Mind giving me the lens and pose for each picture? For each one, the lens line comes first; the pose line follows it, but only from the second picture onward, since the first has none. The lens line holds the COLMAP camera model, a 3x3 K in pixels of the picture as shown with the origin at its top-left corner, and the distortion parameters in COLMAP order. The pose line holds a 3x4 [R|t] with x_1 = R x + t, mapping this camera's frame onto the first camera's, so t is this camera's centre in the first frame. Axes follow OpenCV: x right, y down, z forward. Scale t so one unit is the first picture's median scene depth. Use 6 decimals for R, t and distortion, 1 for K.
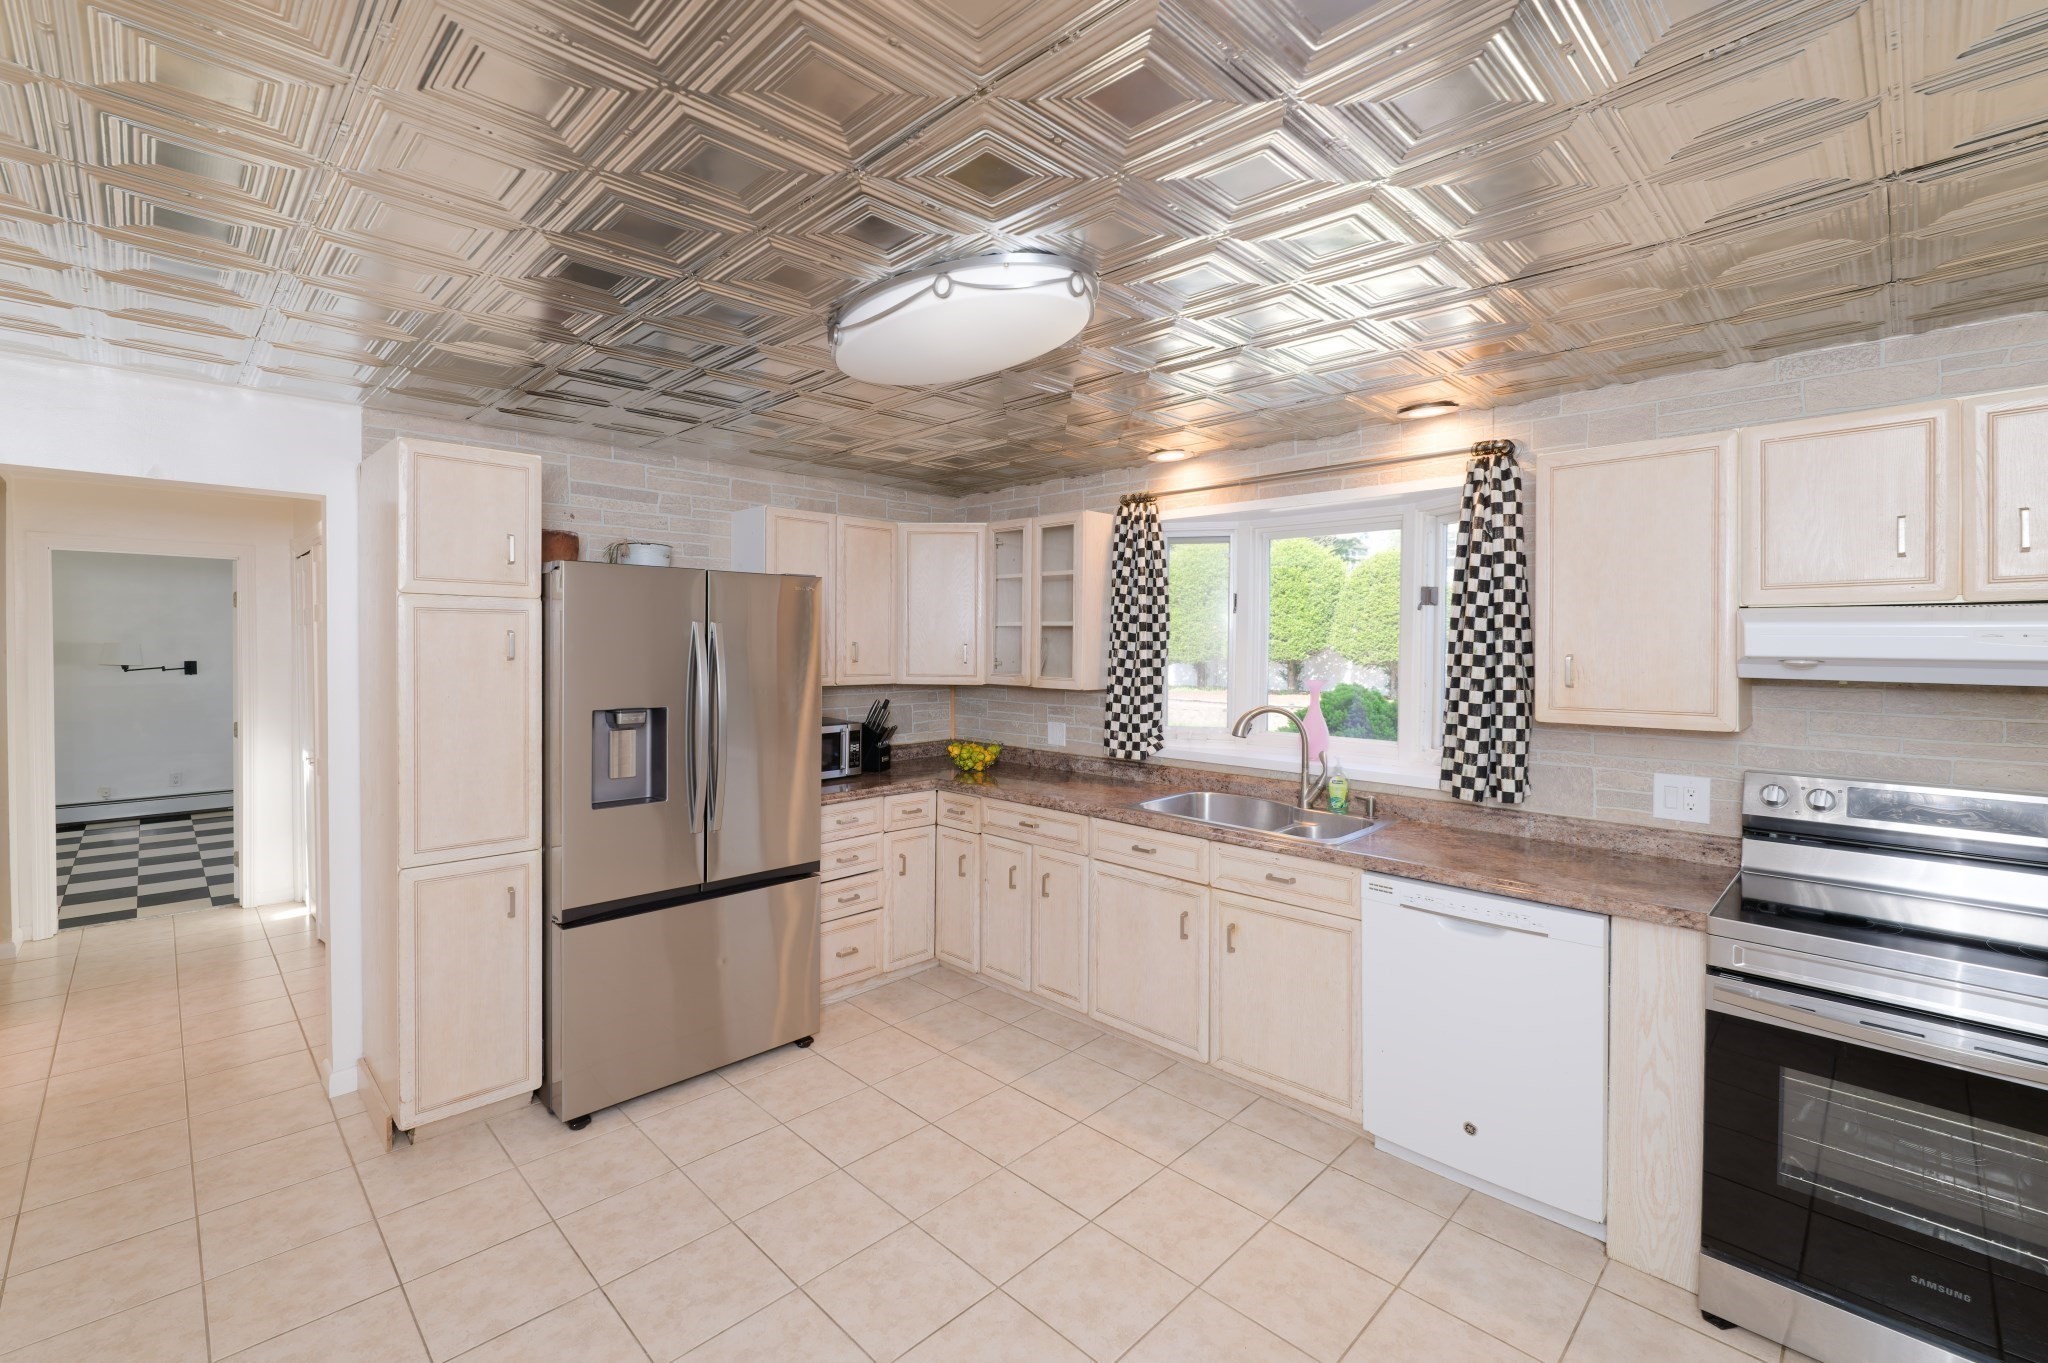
lens RADIAL K [[884.3, 0, 1009.5], [0, 884.3, 641.5], [0, 0, 1]] dist [-0.000543, -0.000141]
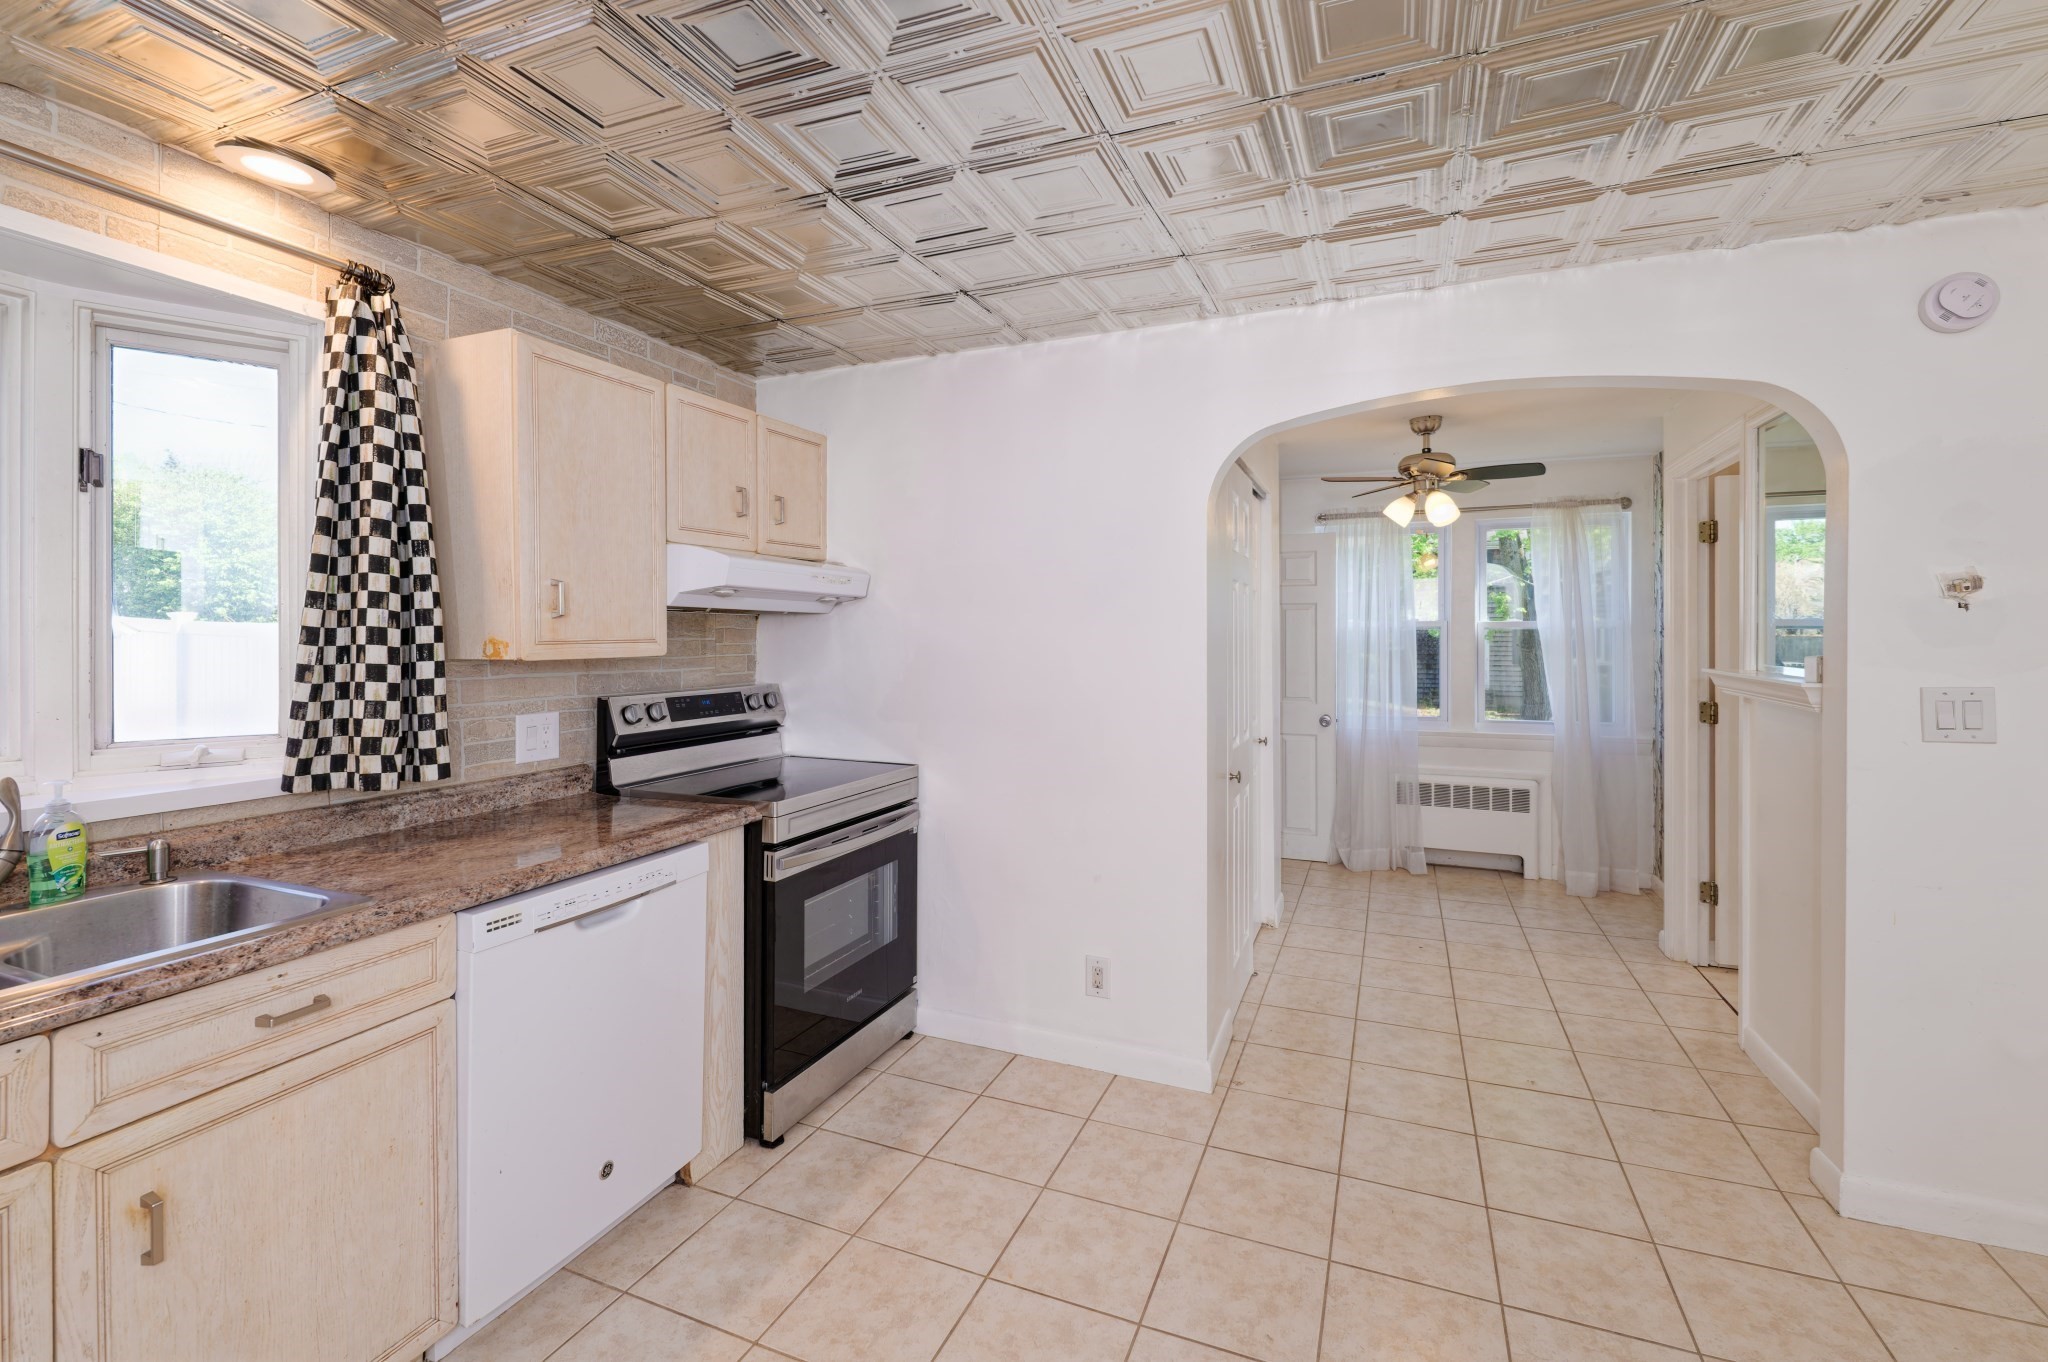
lens RADIAL K [[884.3, 0, 1035.7], [0, 884.3, 636.6], [0, 0, 1]] dist [-0.000543, -0.000141]
pose [[-0.399874, -0.002672, 0.916566, -0.325778], [0.004494, 0.999978, 0.004876, 0.065422], [-0.916559, 0.006069, -0.399854, 0.879303]]
